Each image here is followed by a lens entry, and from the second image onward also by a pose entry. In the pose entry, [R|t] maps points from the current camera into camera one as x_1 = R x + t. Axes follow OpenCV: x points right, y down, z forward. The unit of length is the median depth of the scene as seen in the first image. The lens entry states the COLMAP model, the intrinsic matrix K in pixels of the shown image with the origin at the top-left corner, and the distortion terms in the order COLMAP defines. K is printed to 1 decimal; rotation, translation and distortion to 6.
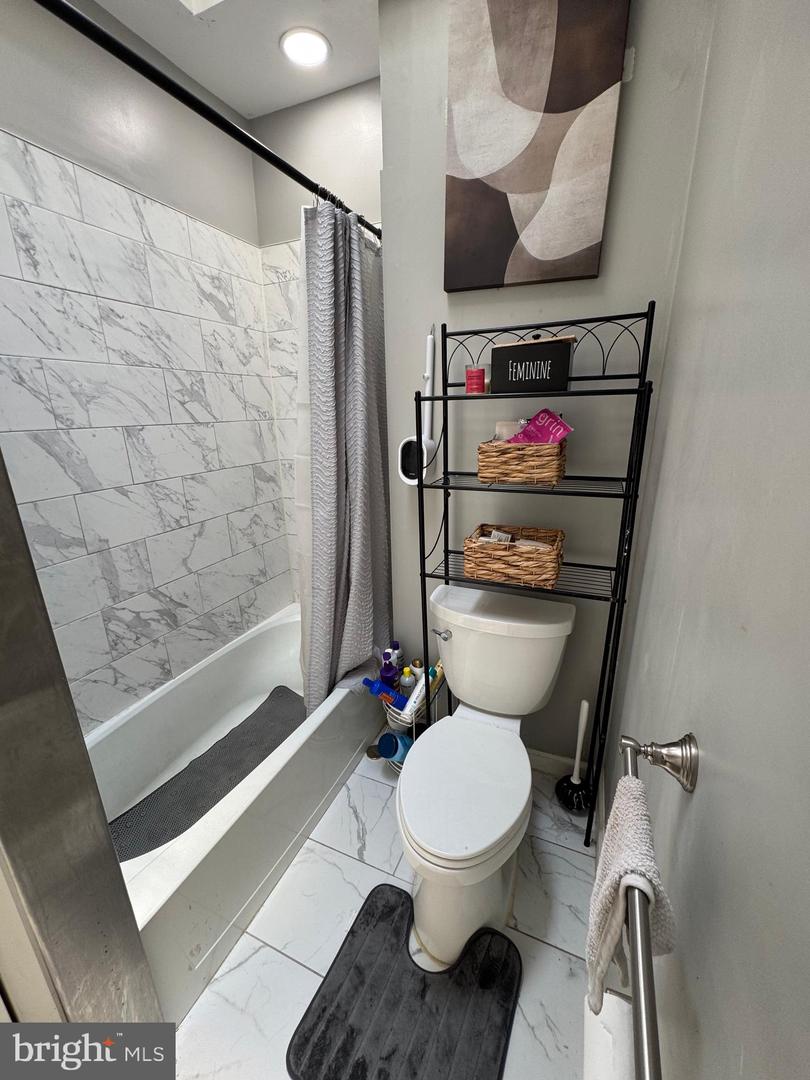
lens RADIAL K [[431.5, 0, 407.4], [0, 431.5, 541.1], [0, 0, 1]] dist [-0.002938, 0.000579]
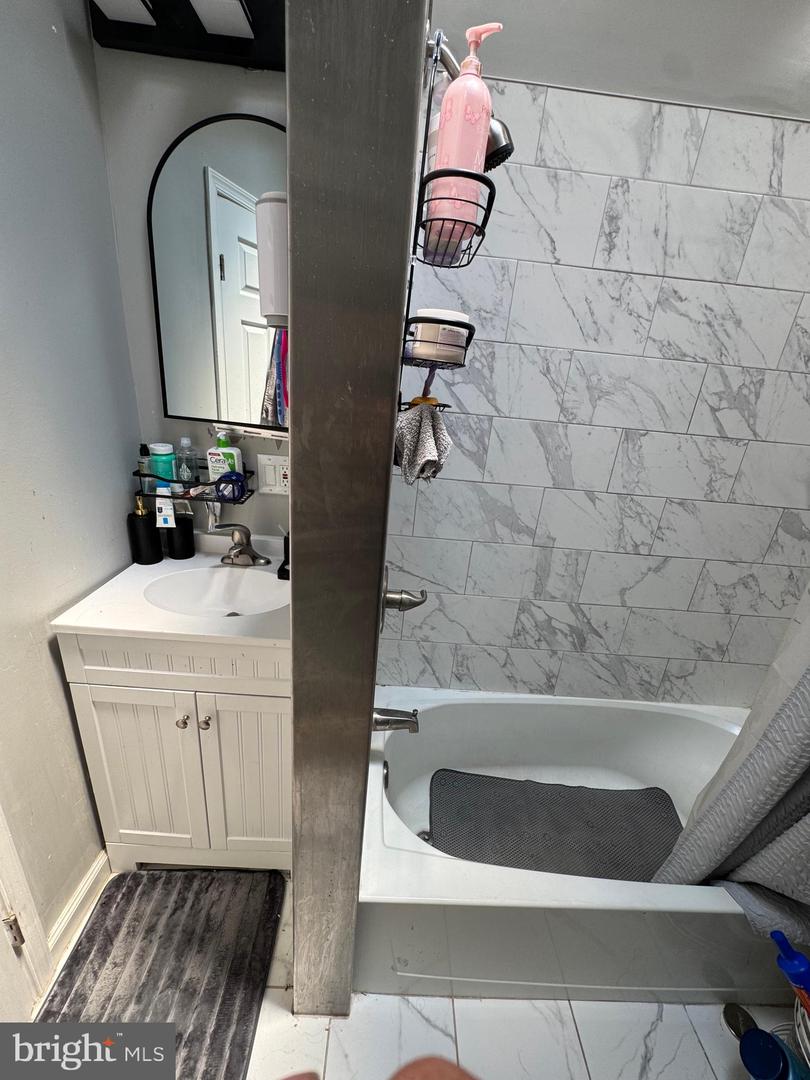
lens RADIAL K [[431.5, 0, 404.3], [0, 431.5, 542.8], [0, 0, 1]] dist [-0.002938, 0.000579]
pose [[0.406851, 0.373408, -0.833690, -0.020721], [-0.359776, 0.904375, 0.229492, -0.087562], [0.839663, 0.206573, 0.502289, 0.211138]]
